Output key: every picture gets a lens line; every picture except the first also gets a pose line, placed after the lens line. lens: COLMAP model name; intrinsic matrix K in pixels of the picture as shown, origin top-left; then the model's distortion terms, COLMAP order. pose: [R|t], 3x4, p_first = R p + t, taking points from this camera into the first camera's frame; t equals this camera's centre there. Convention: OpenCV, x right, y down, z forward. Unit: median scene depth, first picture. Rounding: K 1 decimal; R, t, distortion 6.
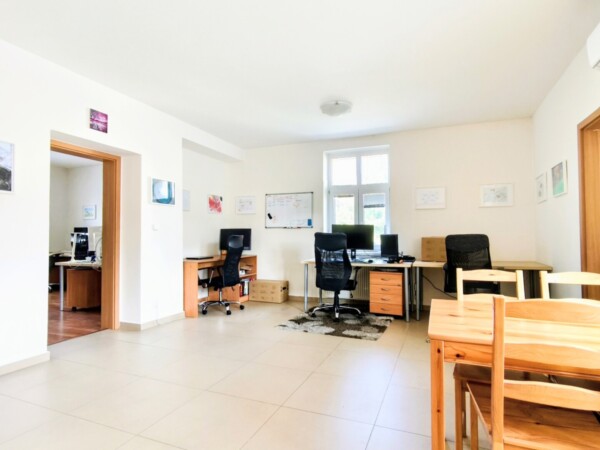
lens RADIAL K [[347.0, 0, 300.0], [0, 347.0, 225.0], [0, 0, 1]] dist [0.006641, 0.000525]
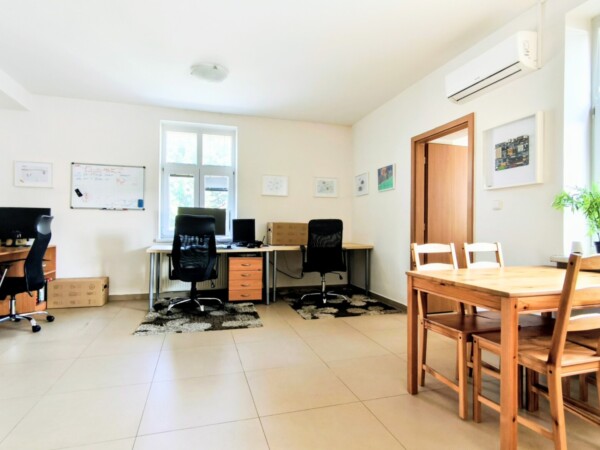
lens RADIAL K [[347.0, 0, 300.0], [0, 347.0, 225.0], [0, 0, 1]] dist [0.006641, 0.000525]
pose [[0.772764, 0.009627, 0.634620, -0.242497], [-0.026913, 0.999483, 0.017609, 0.022666], [-0.634122, -0.030687, 0.772624, 0.148643]]
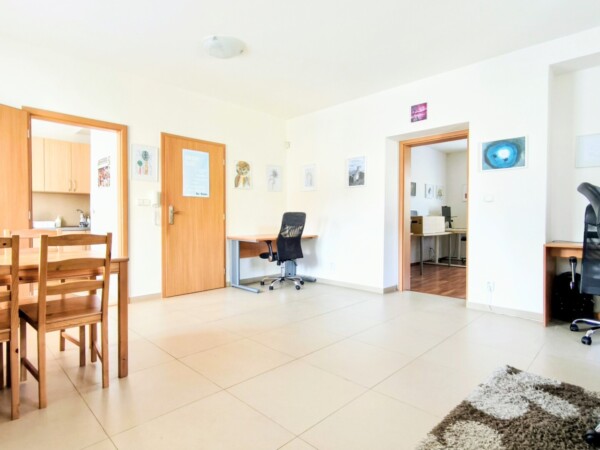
lens RADIAL K [[335.9, 0, 299.0], [0, 335.9, 224.1], [0, 0, 1]] dist [0.006514, 0.000349]
pose [[-0.372653, 0.018930, -0.927778, 0.480228], [0.036068, 0.999332, 0.005902, 0.043269], [0.927270, -0.031264, -0.373086, 0.782895]]
